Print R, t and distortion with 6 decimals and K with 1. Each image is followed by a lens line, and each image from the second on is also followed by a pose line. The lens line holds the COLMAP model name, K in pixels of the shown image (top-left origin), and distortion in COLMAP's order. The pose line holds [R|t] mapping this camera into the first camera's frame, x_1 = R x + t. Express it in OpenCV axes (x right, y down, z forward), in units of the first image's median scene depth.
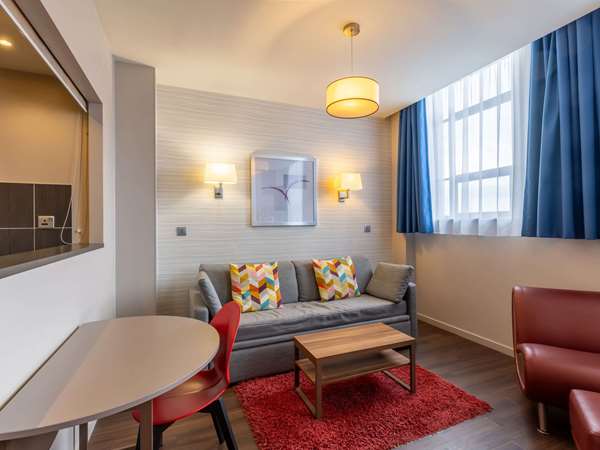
lens RADIAL K [[304.2, 0, 297.9], [0, 304.2, 220.3], [0, 0, 1]] dist [0.010378, -0.002345]
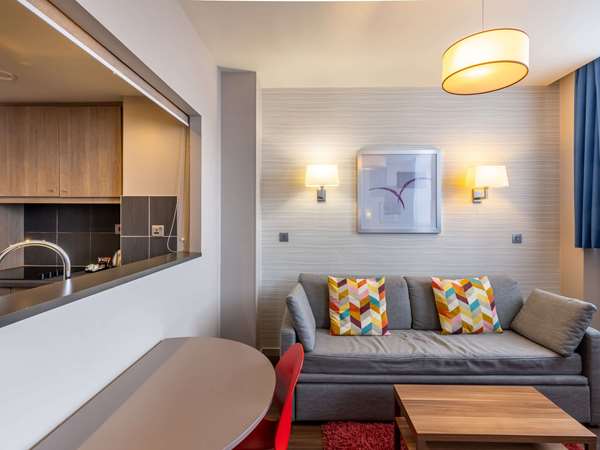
lens RADIAL K [[304.2, 0, 305.3], [0, 304.2, 213.6], [0, 0, 1]] dist [0.010378, -0.002345]
pose [[0.917920, 0.006584, -0.396710, 0.066430], [-0.004950, 0.999975, 0.005142, -0.045995], [0.396734, -0.002756, 0.917930, 0.149426]]
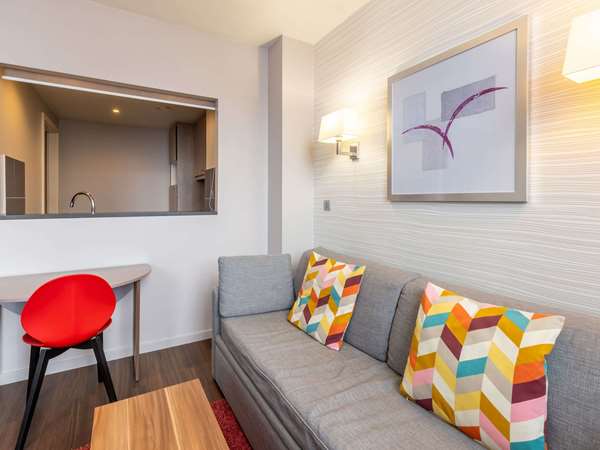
lens RADIAL K [[304.2, 0, 304.7], [0, 304.2, 201.2], [0, 0, 1]] dist [0.010378, -0.002345]
pose [[0.148775, 0.017882, -0.988709, 0.475092], [0.010444, 0.999752, 0.019653, 0.008229], [0.988816, -0.013250, 0.148552, 0.861593]]
